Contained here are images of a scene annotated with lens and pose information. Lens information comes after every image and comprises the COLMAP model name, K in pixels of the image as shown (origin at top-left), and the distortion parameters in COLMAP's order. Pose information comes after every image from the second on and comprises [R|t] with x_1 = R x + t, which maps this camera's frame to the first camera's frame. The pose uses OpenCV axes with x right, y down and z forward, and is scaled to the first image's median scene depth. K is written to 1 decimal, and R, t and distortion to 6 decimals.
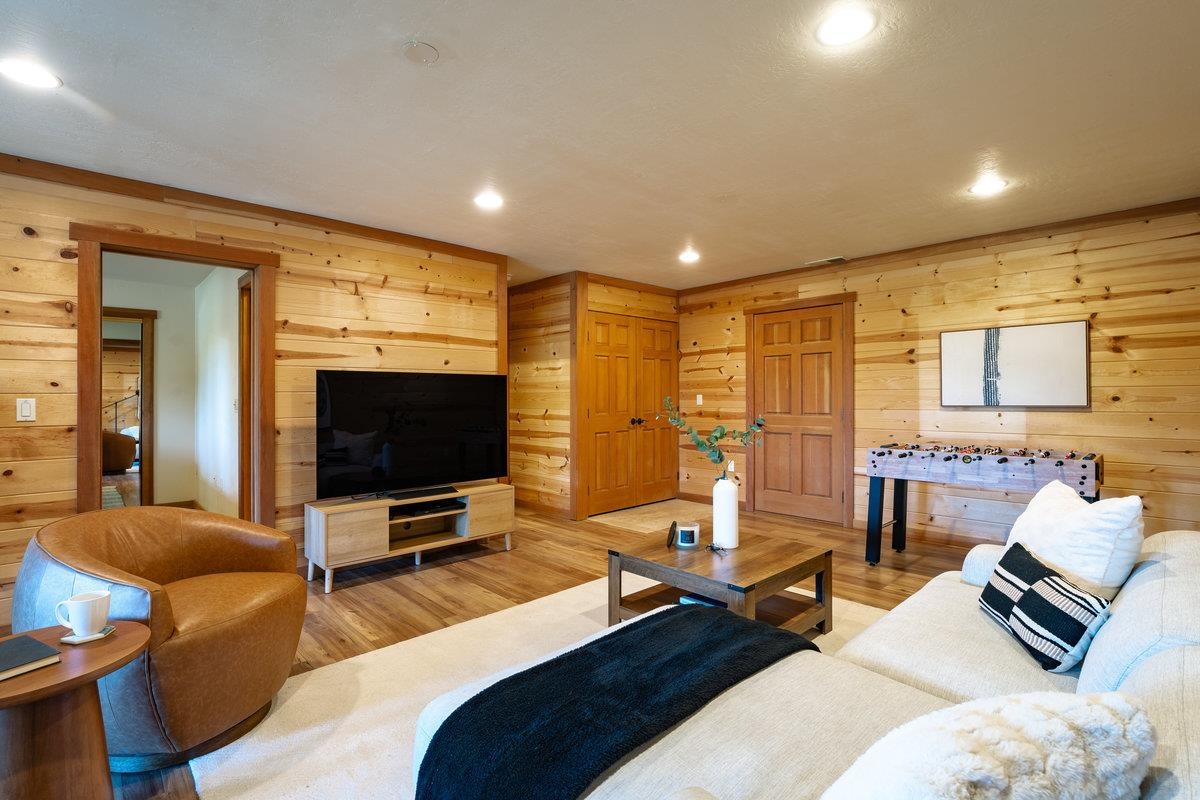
lens RADIAL K [[568.1, 0, 600.0], [0, 568.1, 400.0], [0, 0, 1]] dist [-0.001896, -0.038685]
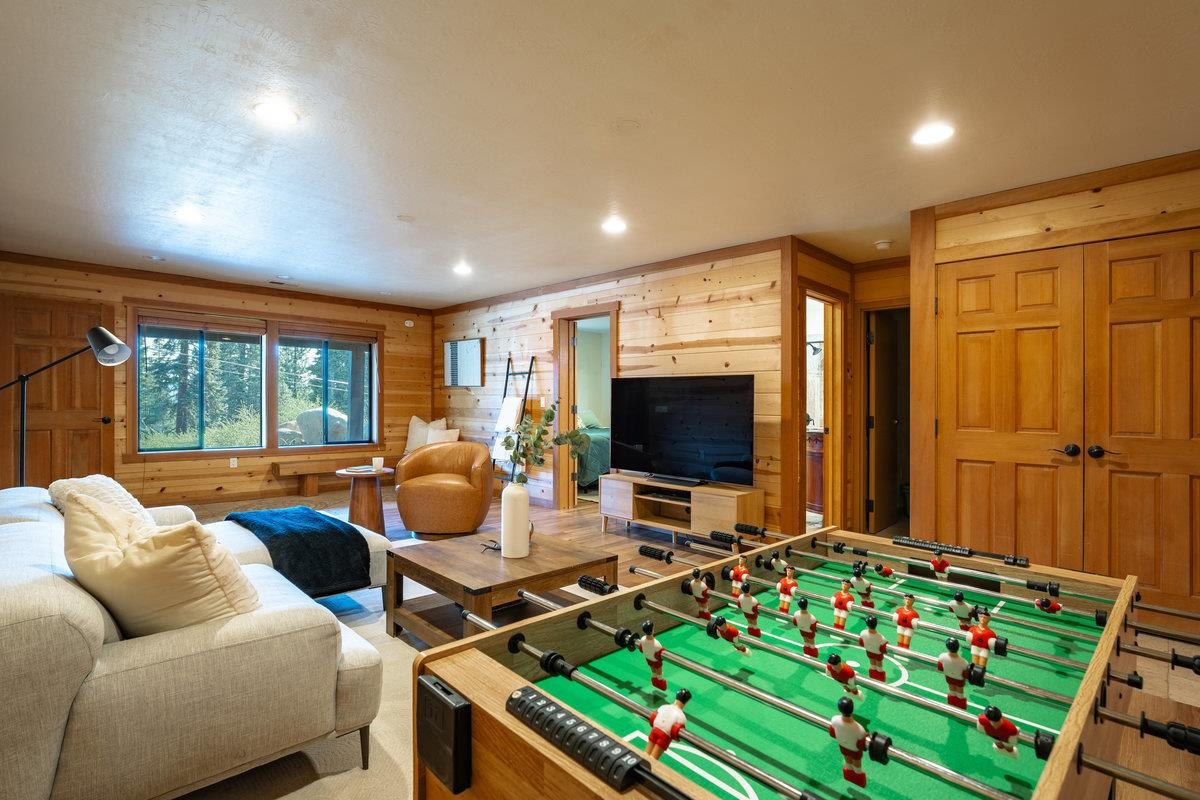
lens RADIAL K [[561.6, 0, 600.0], [0, 561.6, 400.0], [0, 0, 1]] dist [-0.000058, -0.000136]
pose [[0.001340, 0.012597, -0.999920, 0.770512], [-0.011321, 0.999857, 0.012581, -0.012686], [0.999935, 0.011303, 0.001483, 0.791656]]
